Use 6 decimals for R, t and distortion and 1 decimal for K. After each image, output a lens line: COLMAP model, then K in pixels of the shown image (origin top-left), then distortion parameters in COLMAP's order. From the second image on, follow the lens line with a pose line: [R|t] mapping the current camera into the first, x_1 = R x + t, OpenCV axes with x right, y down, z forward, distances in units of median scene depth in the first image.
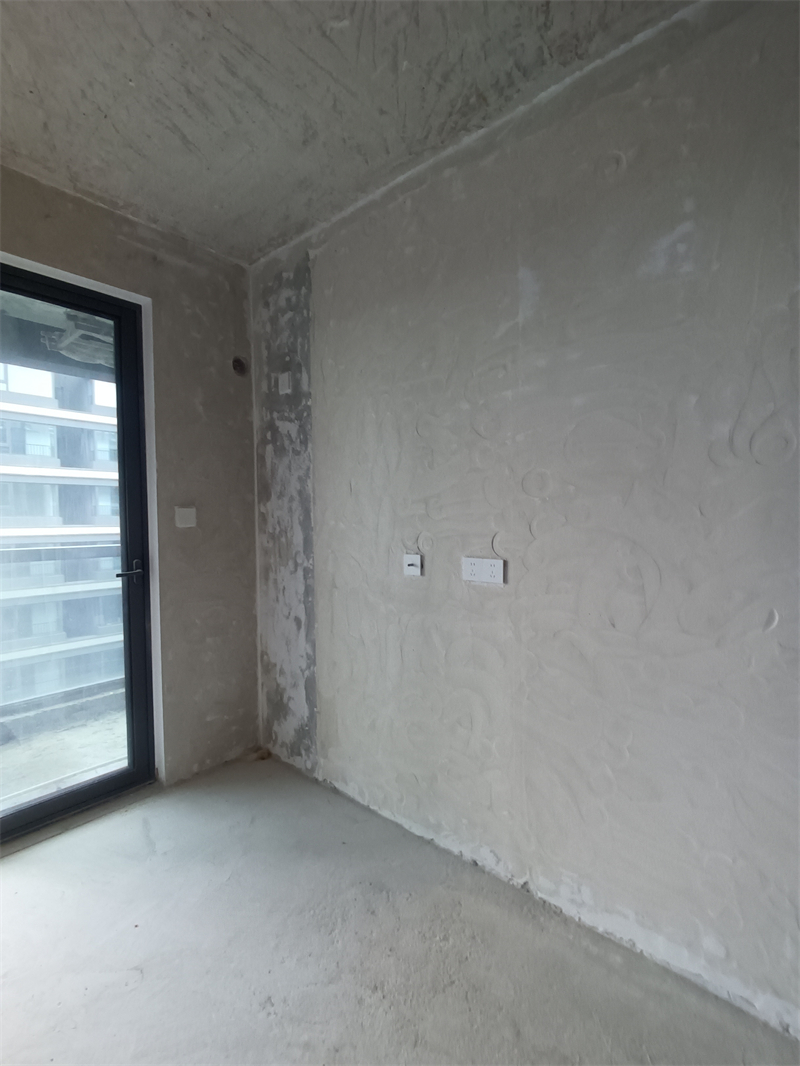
lens RADIAL K [[490.2, 0, 399.6], [0, 490.2, 530.5], [0, 0, 1]] dist [-0.005905, 0.002277]
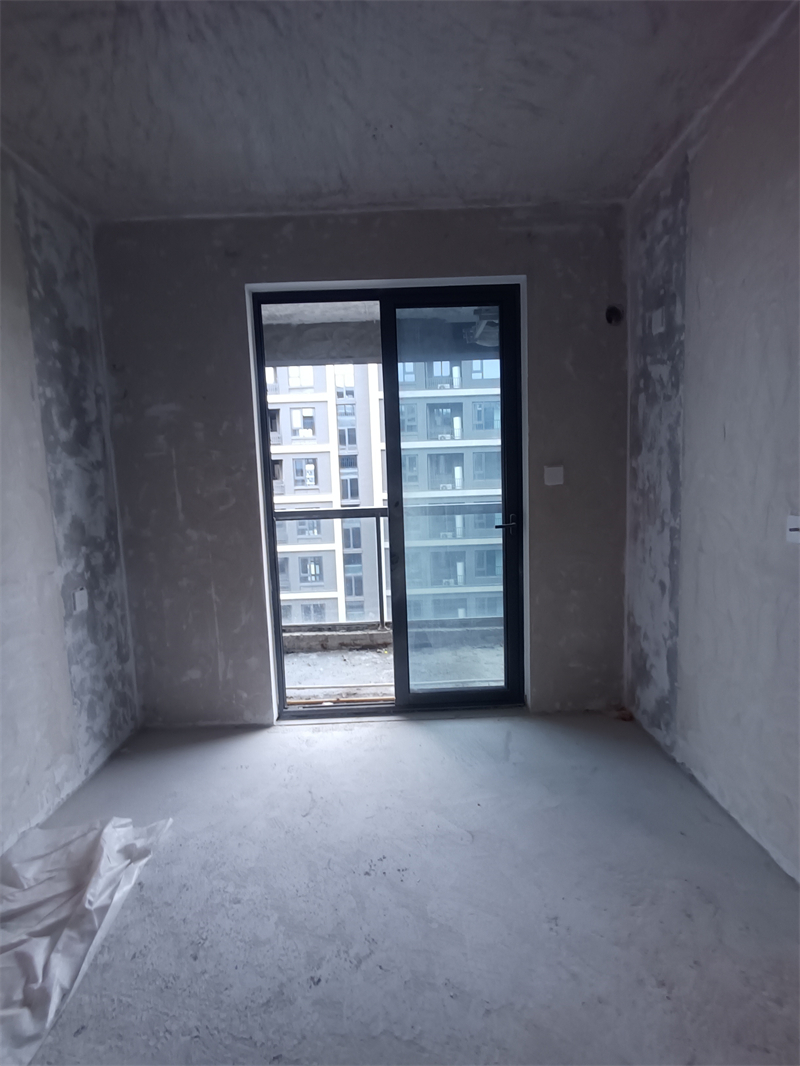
lens RADIAL K [[490.2, 0, 407.1], [0, 490.2, 529.2], [0, 0, 1]] dist [-0.005905, 0.002277]
pose [[0.665250, 0.048120, -0.745068, 0.152657], [0.011896, 0.997111, 0.075020, 0.005998], [0.746526, -0.058771, 0.662756, 0.046511]]
